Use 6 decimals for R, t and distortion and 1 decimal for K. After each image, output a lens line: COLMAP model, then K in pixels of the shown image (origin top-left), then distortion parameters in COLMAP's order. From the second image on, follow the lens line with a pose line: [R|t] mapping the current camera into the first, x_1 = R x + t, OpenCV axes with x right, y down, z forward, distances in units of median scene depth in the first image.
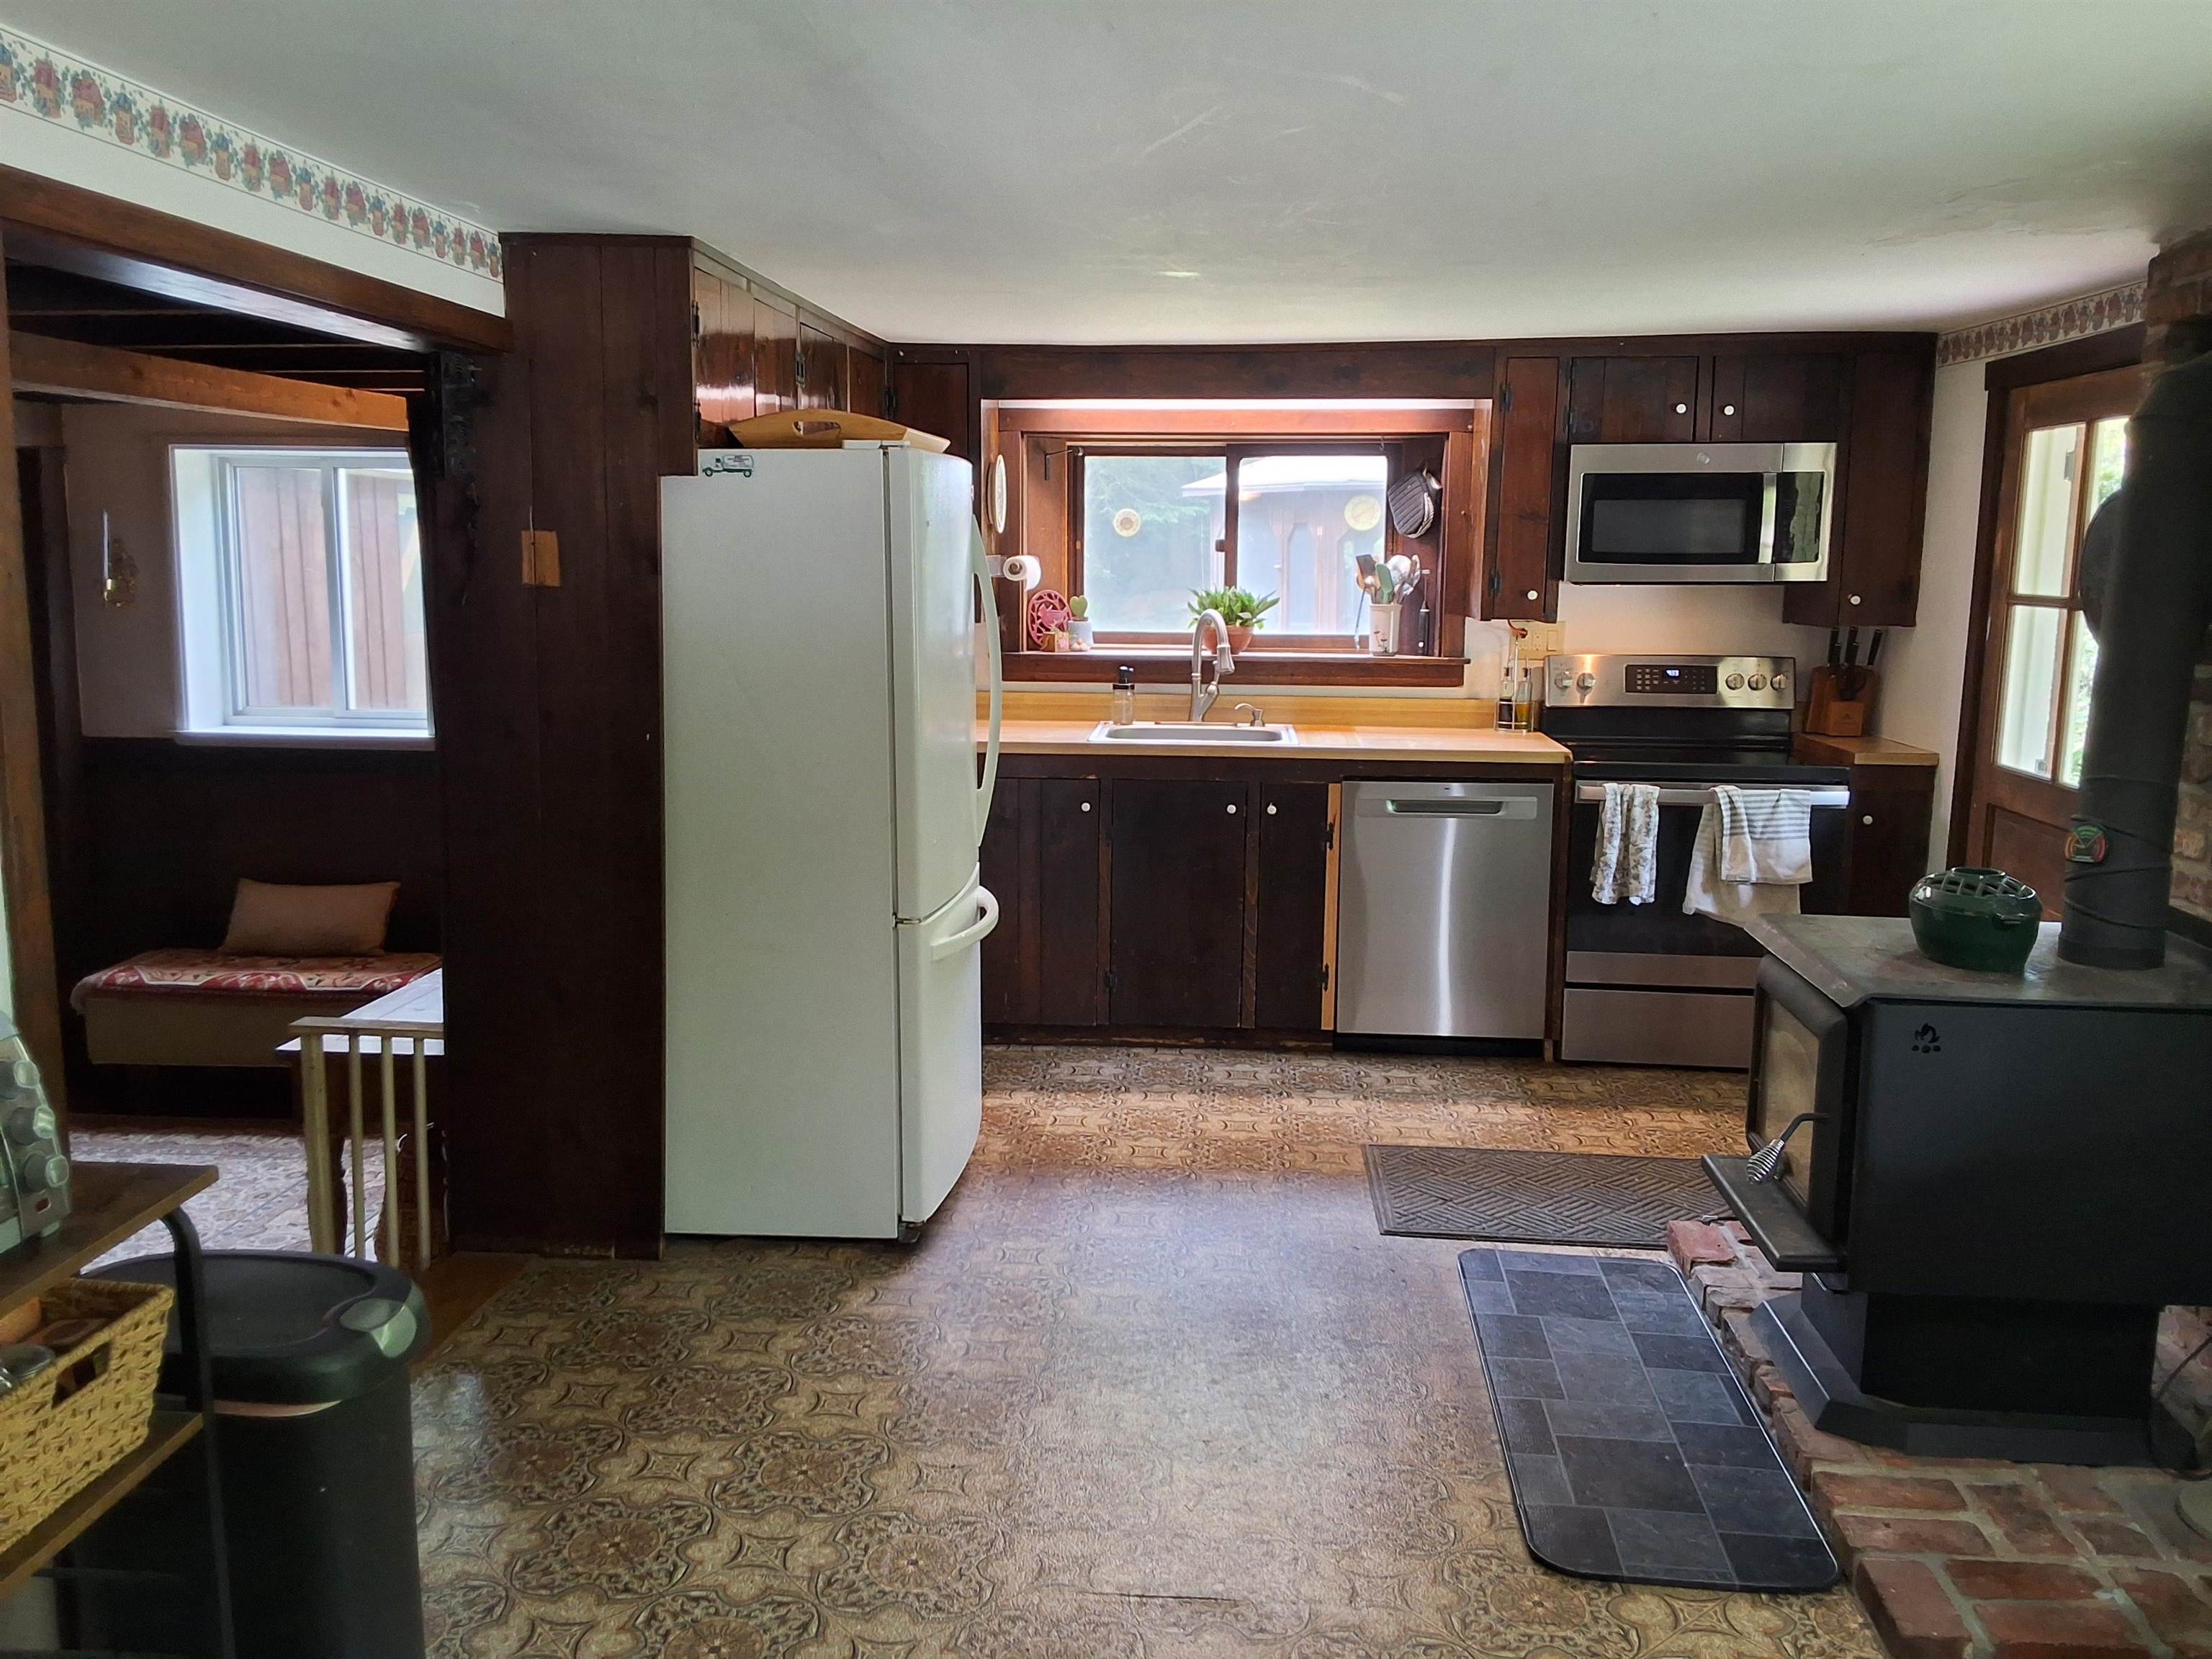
lens RADIAL K [[1752.5, 0, 1101.3], [0, 1752.5, 802.3], [0, 0, 1]] dist [0.104071, -0.164557]
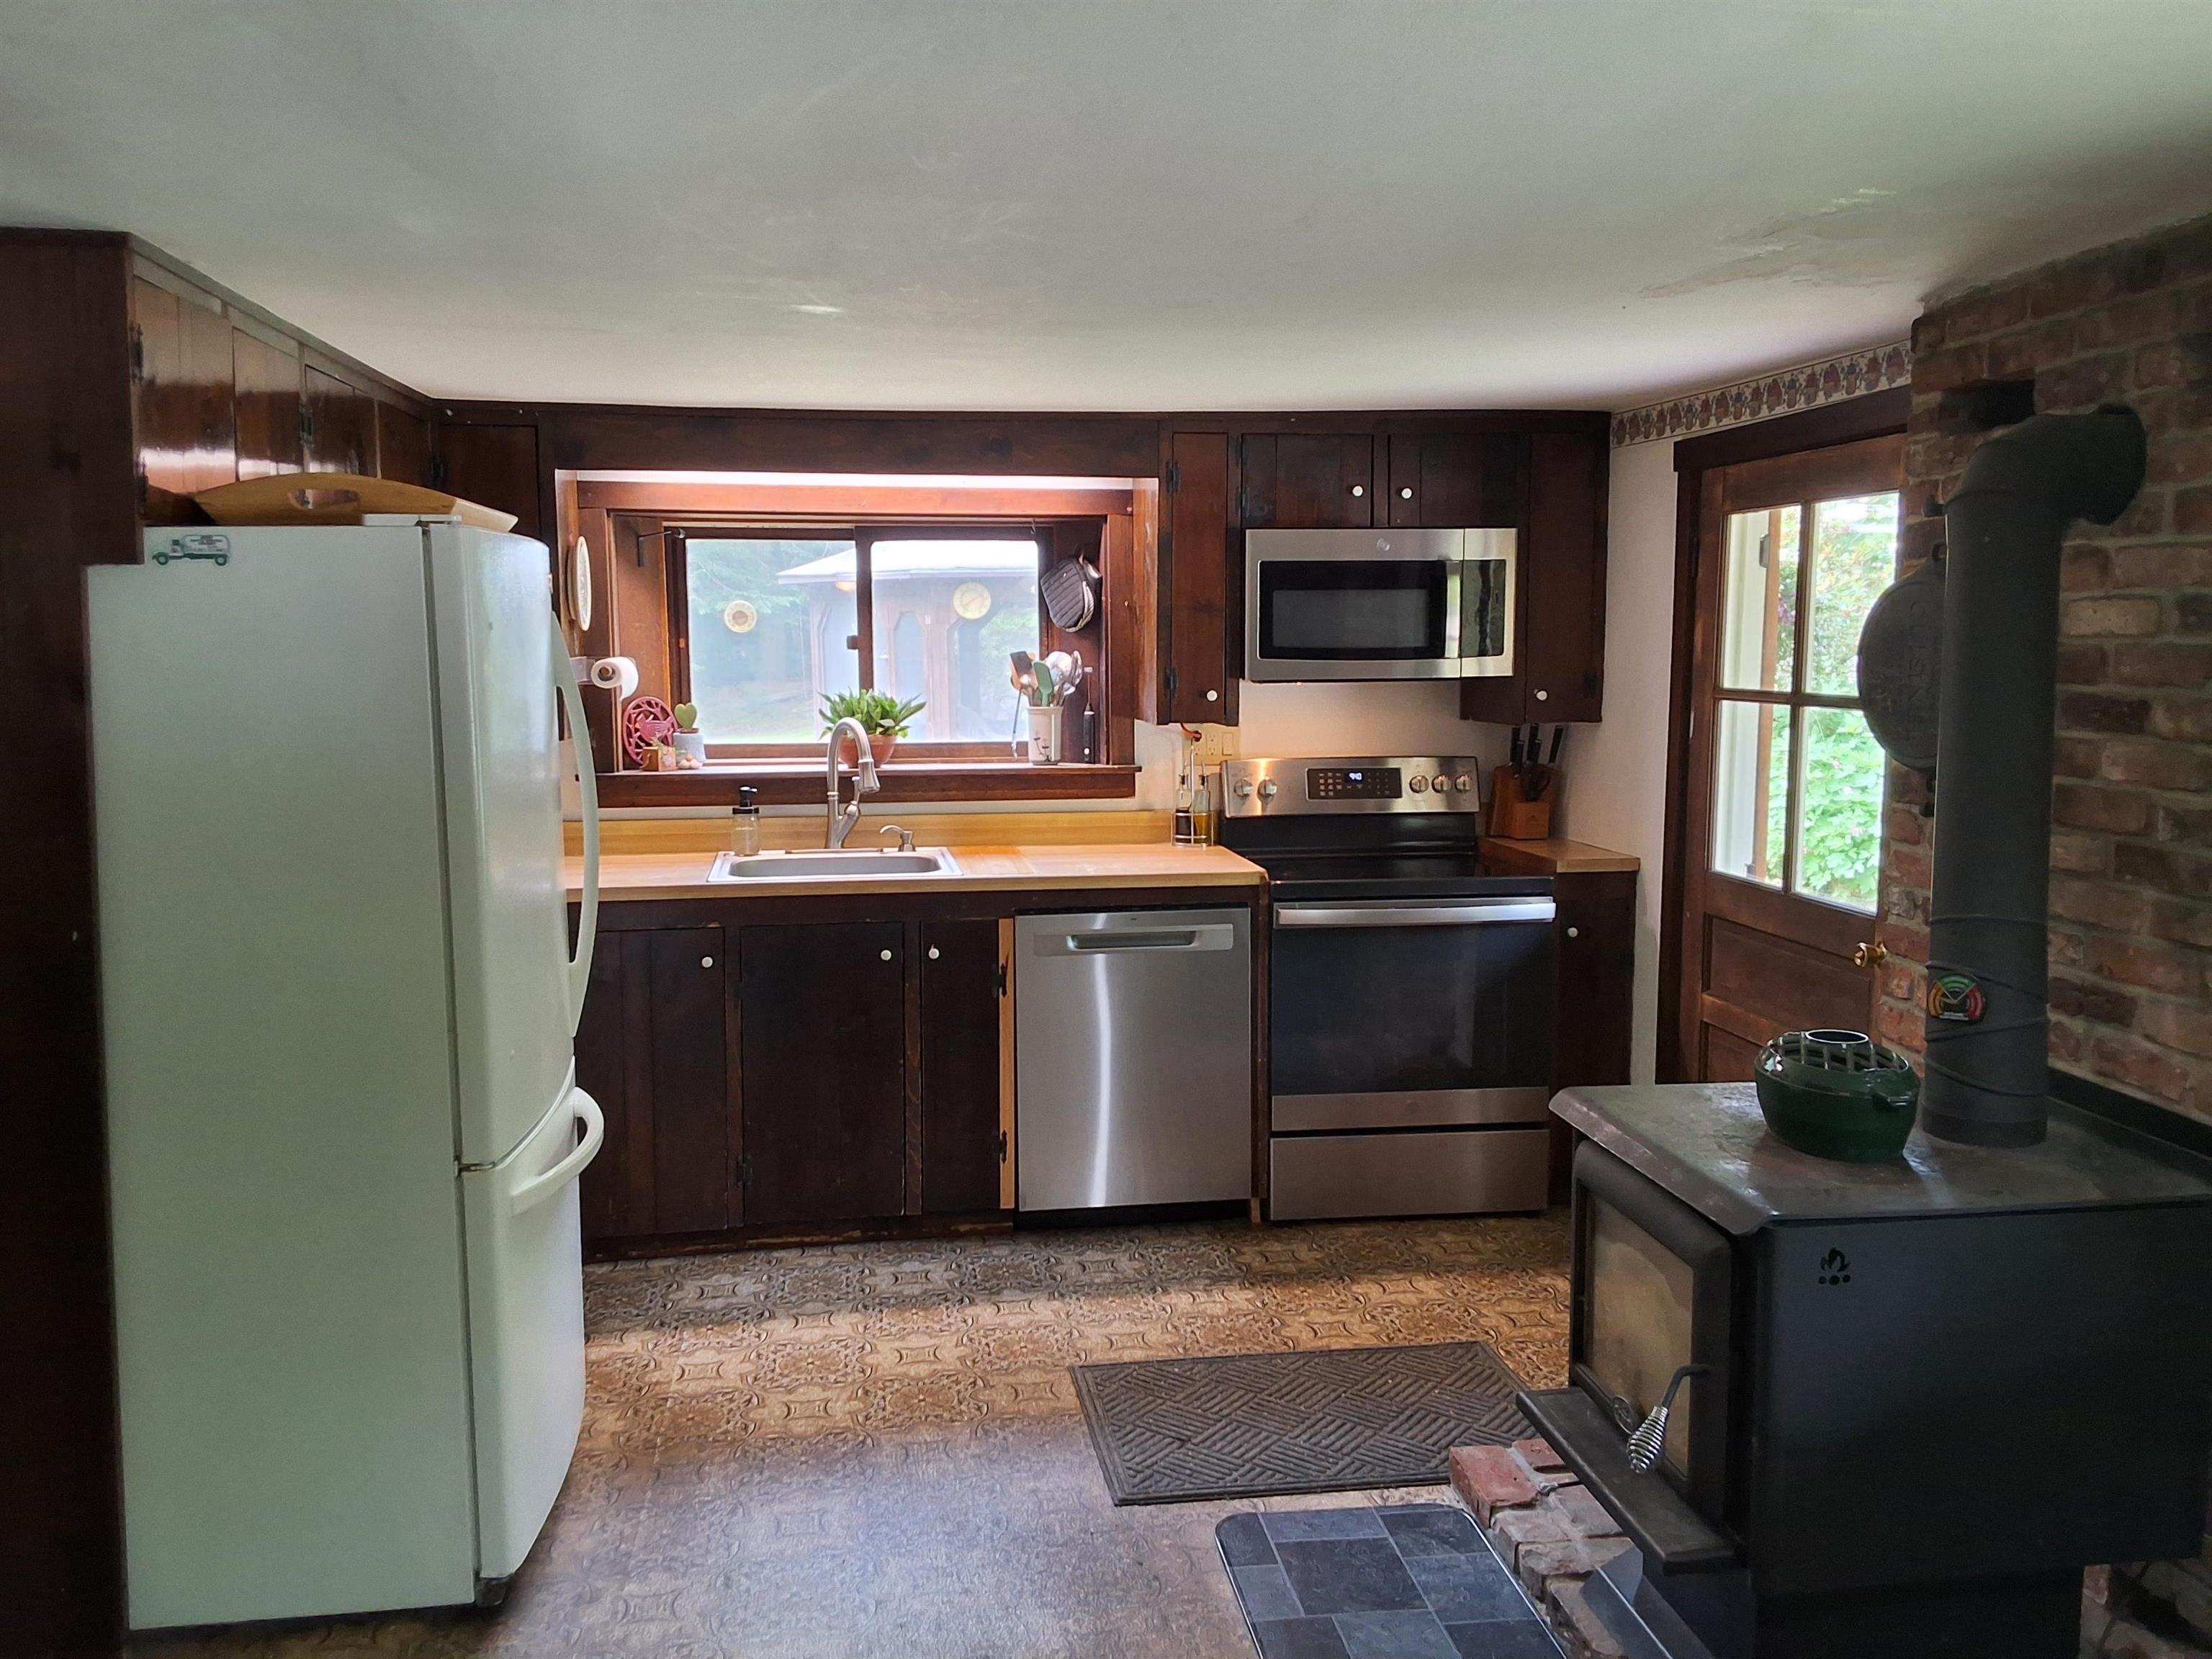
lens RADIAL K [[1752.5, 0, 1101.3], [0, 1752.5, 802.3], [0, 0, 1]] dist [0.104071, -0.164557]
pose [[0.973215, -0.034270, 0.227328, -0.014517], [0.045029, 0.998089, -0.042308, -0.029556], [-0.225444, 0.051411, 0.972899, 0.157228]]
